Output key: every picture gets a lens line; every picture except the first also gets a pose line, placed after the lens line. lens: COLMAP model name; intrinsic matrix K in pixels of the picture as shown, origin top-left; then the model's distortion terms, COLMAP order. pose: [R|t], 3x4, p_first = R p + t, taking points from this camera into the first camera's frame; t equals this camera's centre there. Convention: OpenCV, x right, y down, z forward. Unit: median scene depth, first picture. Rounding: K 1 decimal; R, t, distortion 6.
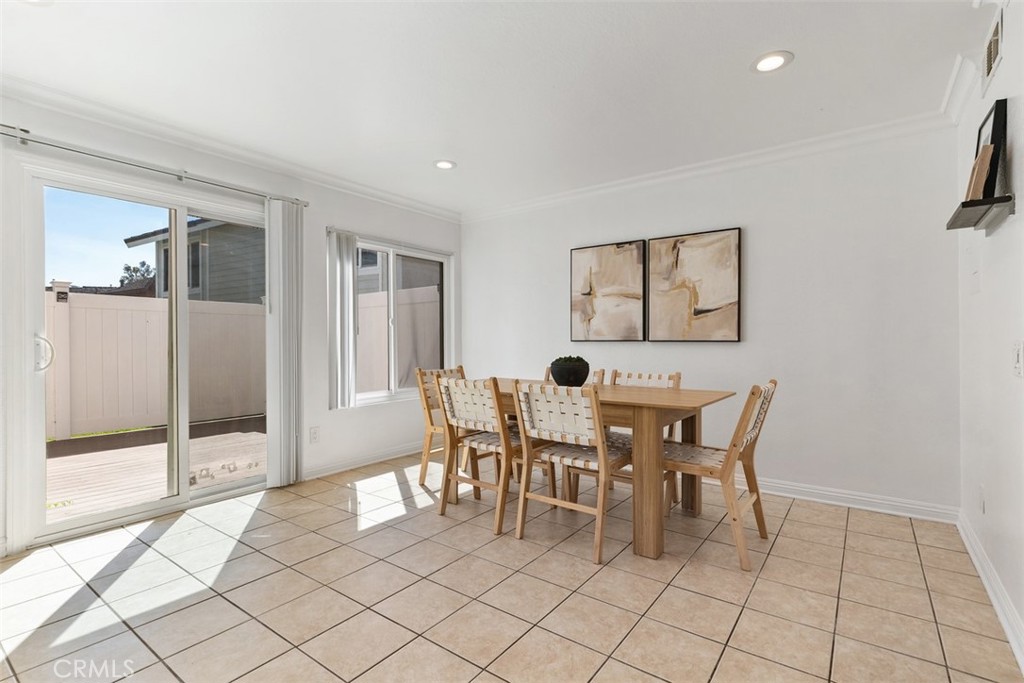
lens RADIAL K [[478.8, 0, 512.0], [0, 478.8, 341.5], [0, 0, 1]] dist [0.003485, 0.000328]
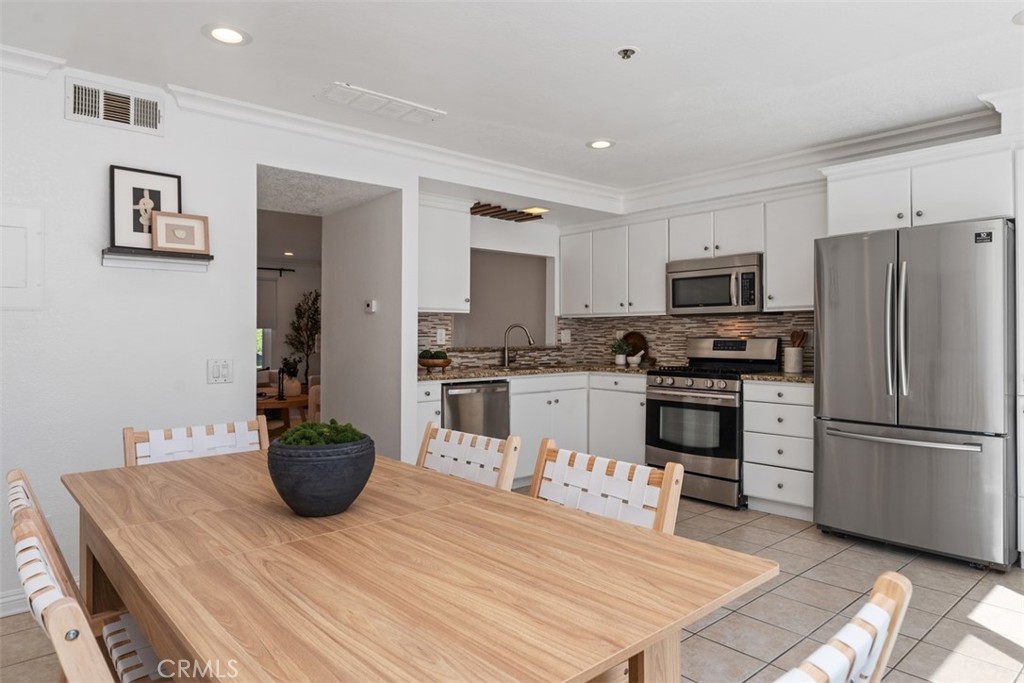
lens RADIAL K [[619.3, 0, 500.2], [0, 619.3, 335.1], [0, 0, 1]] dist [0.001200, -0.000294]
pose [[-0.974053, 0.005308, 0.226260, -0.101973], [0.005992, 0.999979, 0.002337, -0.034103], [-0.226243, 0.003633, -0.974064, 1.194544]]
